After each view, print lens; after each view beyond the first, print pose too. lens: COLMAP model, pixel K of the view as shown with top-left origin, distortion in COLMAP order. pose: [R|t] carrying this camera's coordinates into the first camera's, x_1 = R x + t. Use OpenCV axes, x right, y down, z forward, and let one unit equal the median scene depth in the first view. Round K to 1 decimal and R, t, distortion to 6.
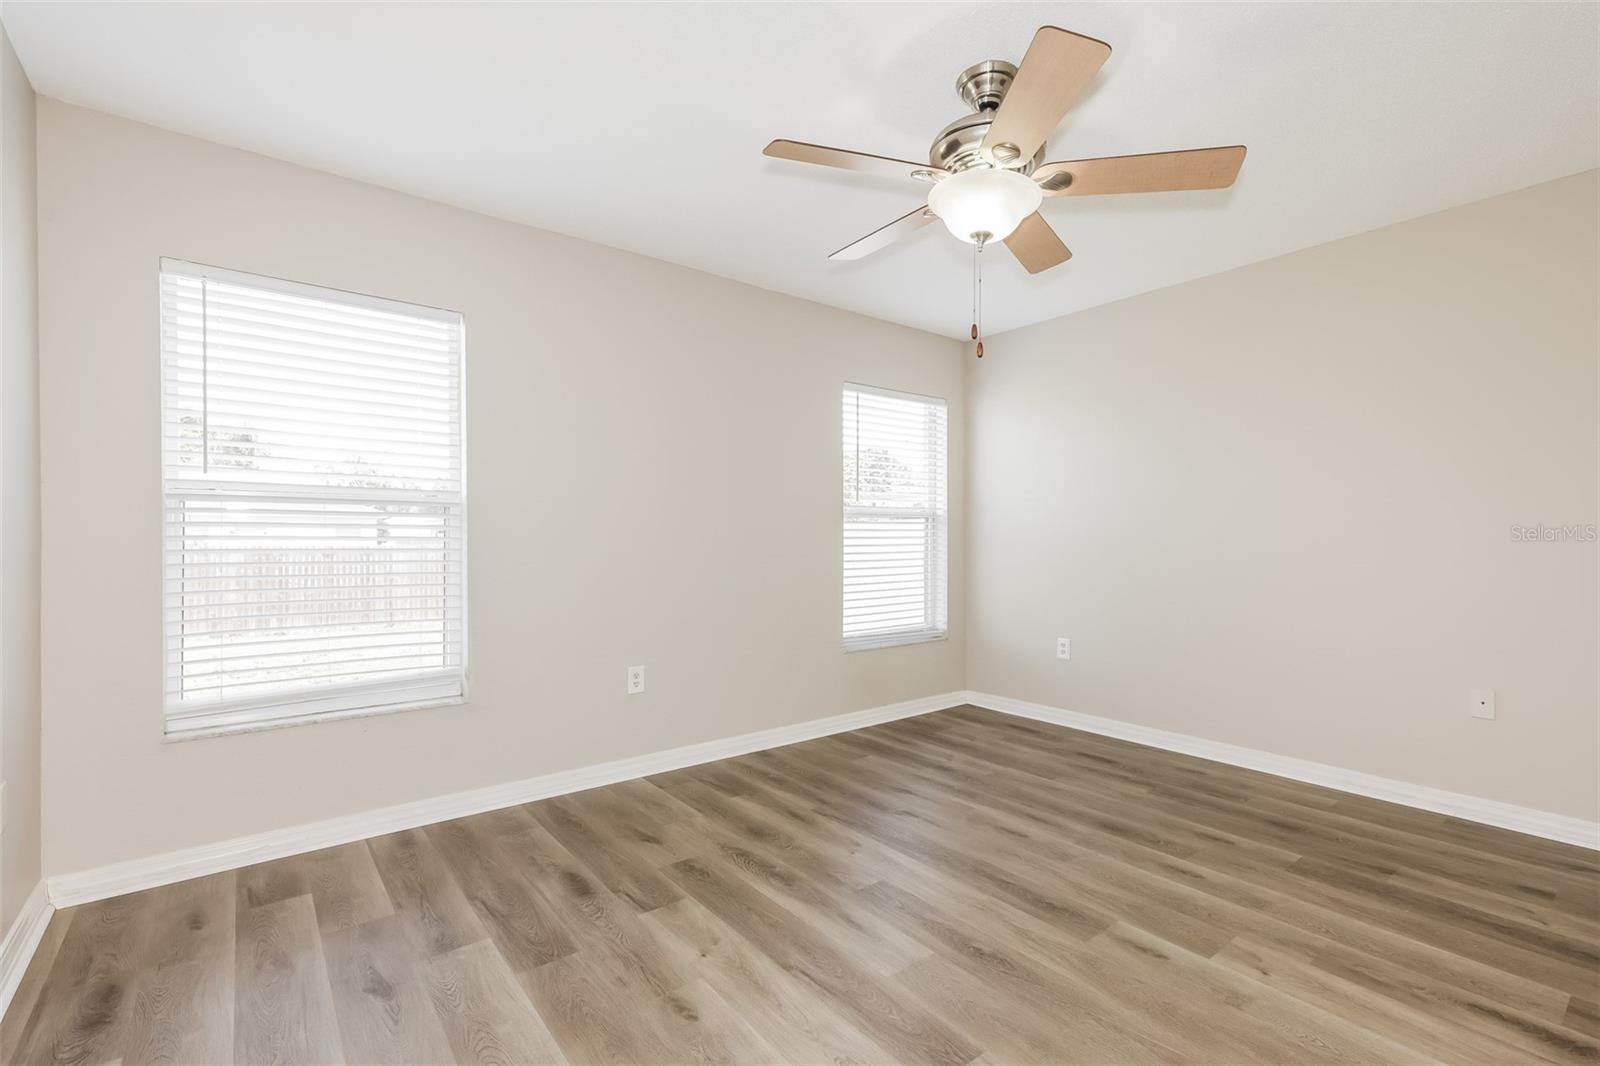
lens RADIAL K [[714.8, 0, 790.7], [0, 714.8, 545.4], [0, 0, 1]] dist [0.002007, 0.000231]
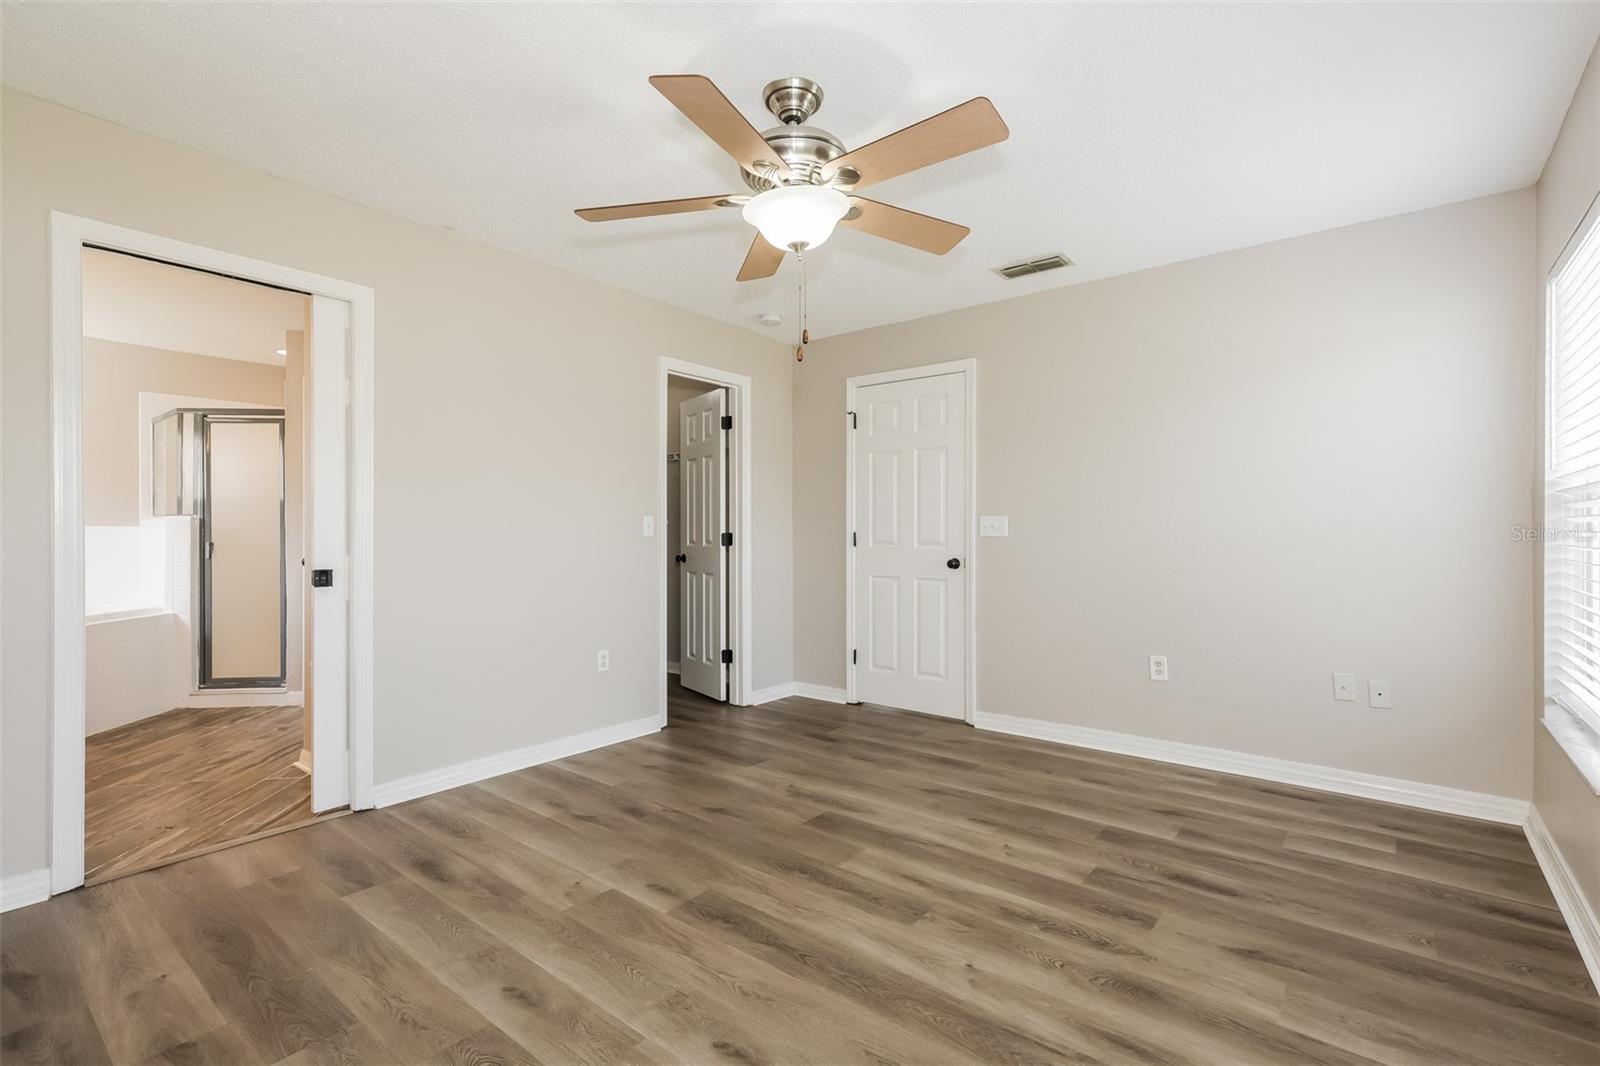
lens RADIAL K [[714.8, 0, 812.3], [0, 714.8, 530.3], [0, 0, 1]] dist [0.002007, 0.000231]
pose [[-0.968825, 0.001969, -0.247738, 0.487963], [0.002180, 0.999997, -0.000579, -0.007498], [0.247736, -0.001101, -0.968827, 1.944405]]
